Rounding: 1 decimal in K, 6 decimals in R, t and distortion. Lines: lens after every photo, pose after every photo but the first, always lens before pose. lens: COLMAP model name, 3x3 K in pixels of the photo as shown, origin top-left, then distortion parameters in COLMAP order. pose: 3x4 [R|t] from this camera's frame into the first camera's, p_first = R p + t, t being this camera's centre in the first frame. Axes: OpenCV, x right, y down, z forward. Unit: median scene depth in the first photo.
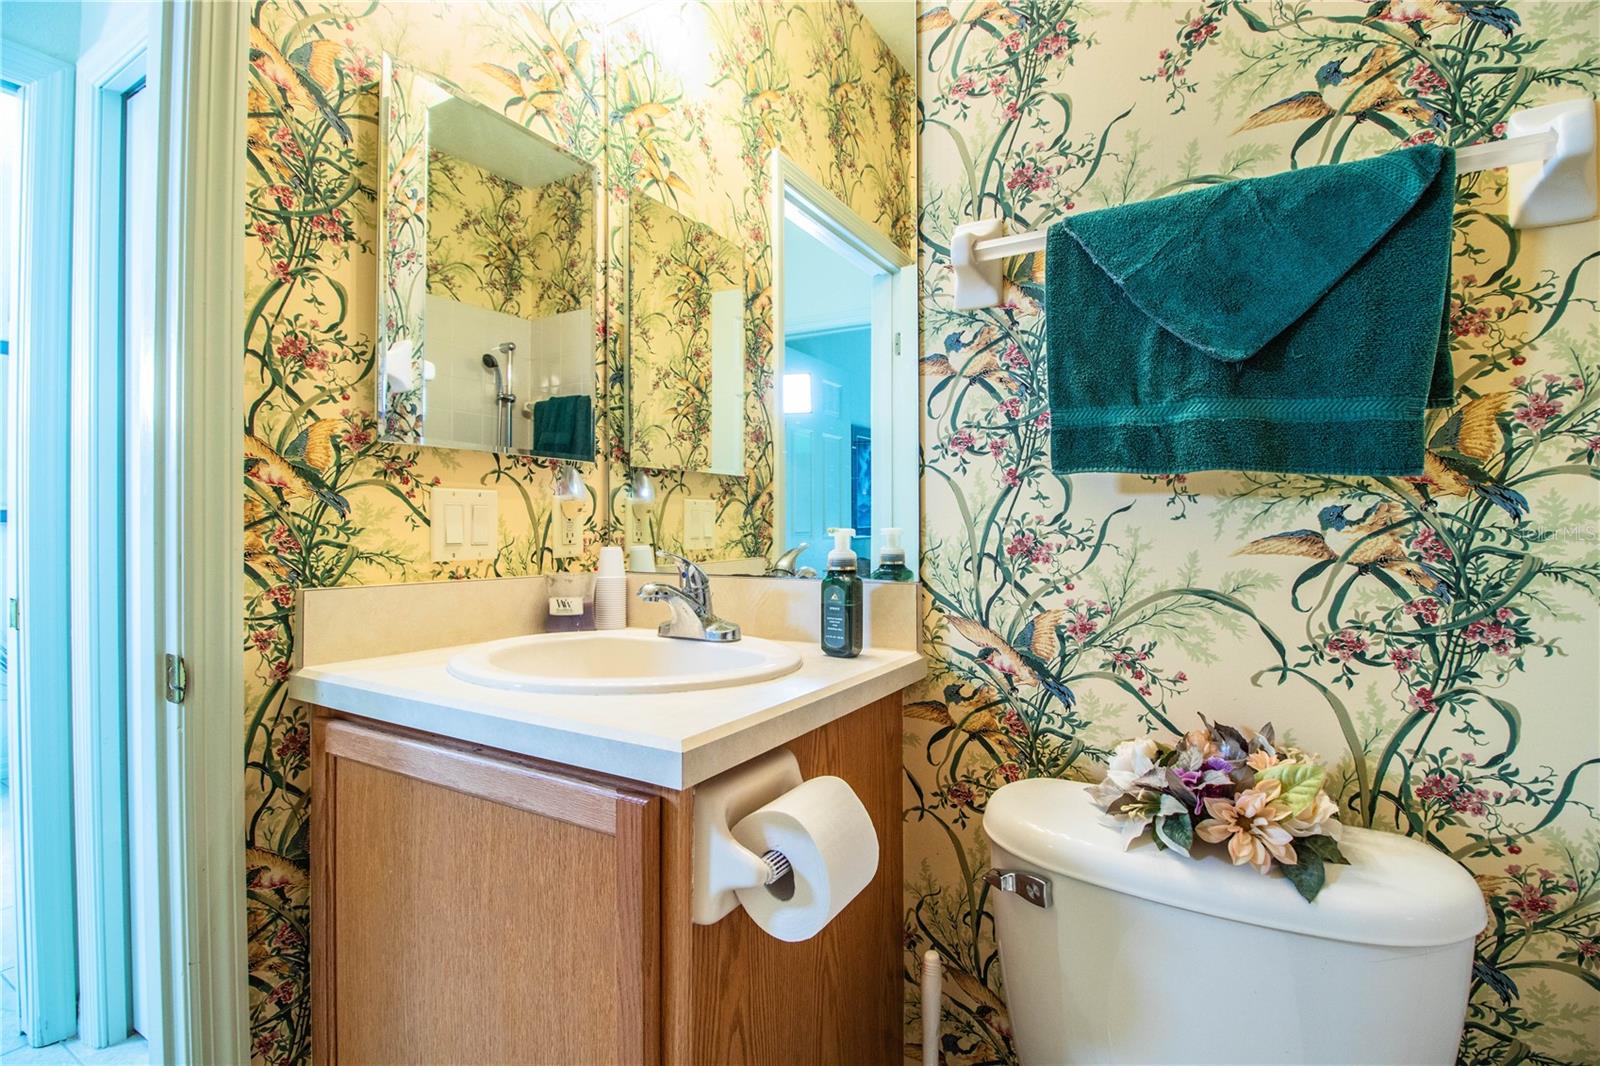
lens RADIAL K [[738.6, 0, 796.1], [0, 738.6, 529.4], [0, 0, 1]] dist [-0.010282, -0.005929]
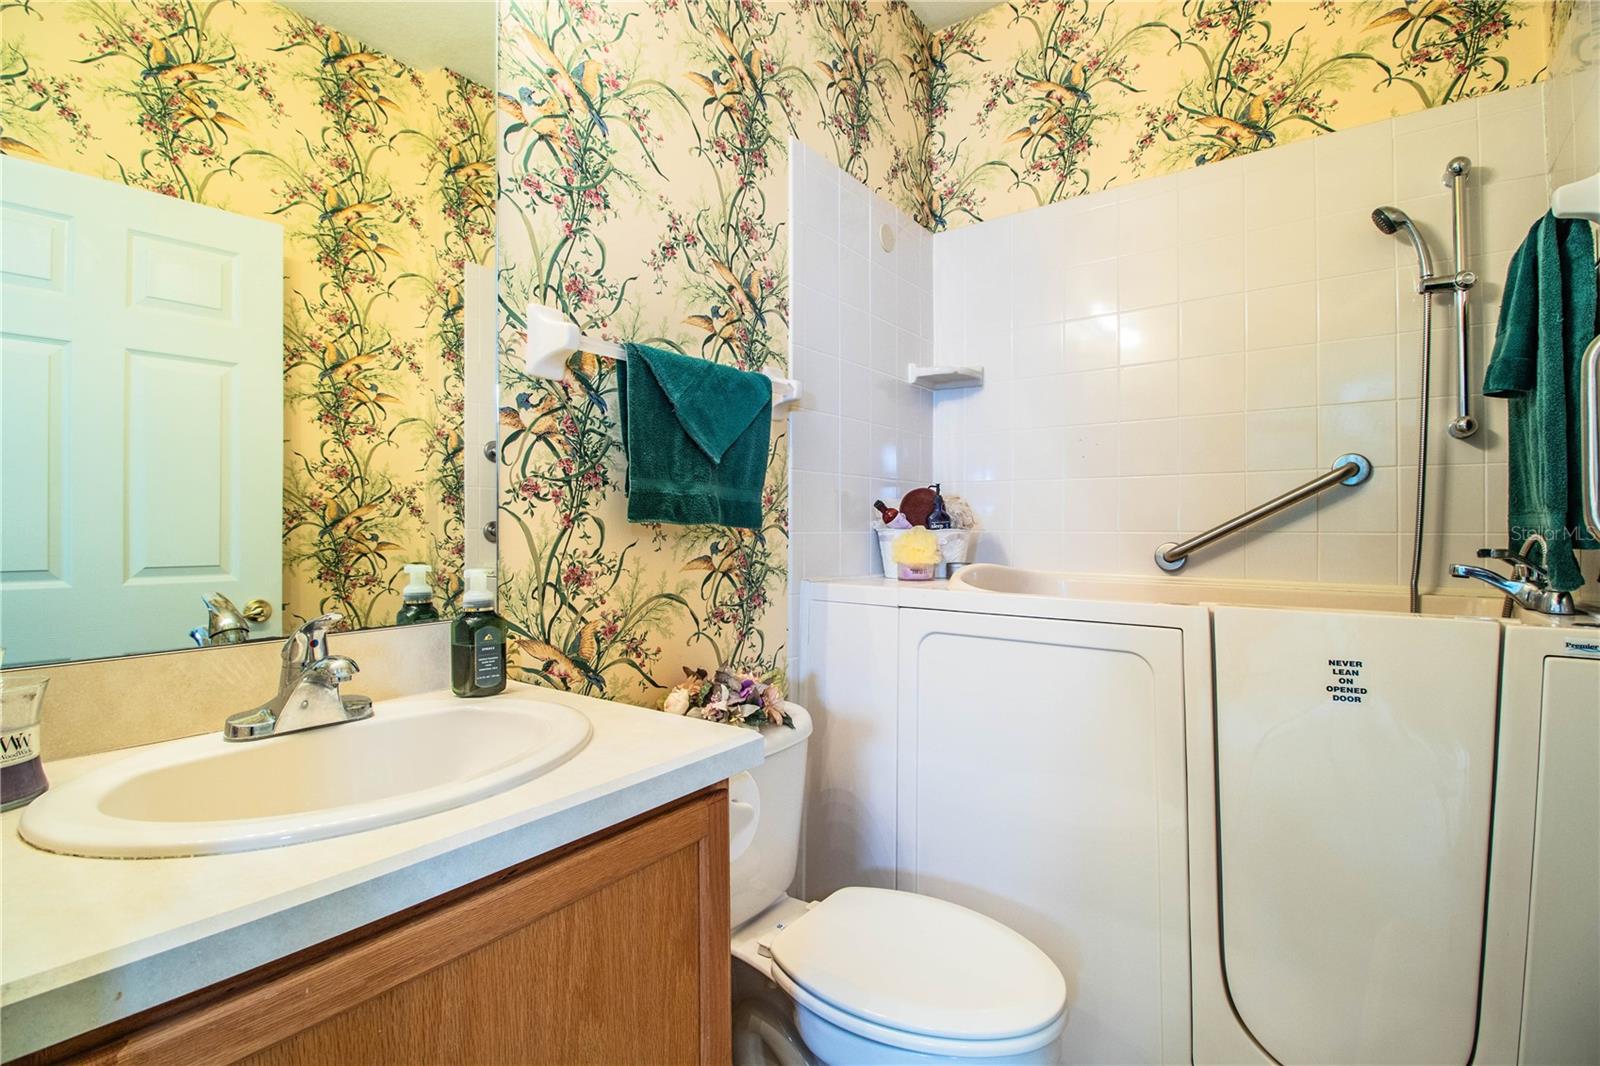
lens RADIAL K [[738.6, 0, 795.6], [0, 738.6, 529.0], [0, 0, 1]] dist [-0.010282, -0.005929]
pose [[0.109510, -0.005991, 0.993968, -0.925677], [0.007861, 0.999956, 0.005161, -0.060335], [-0.993955, 0.007248, 0.109552, 0.480059]]
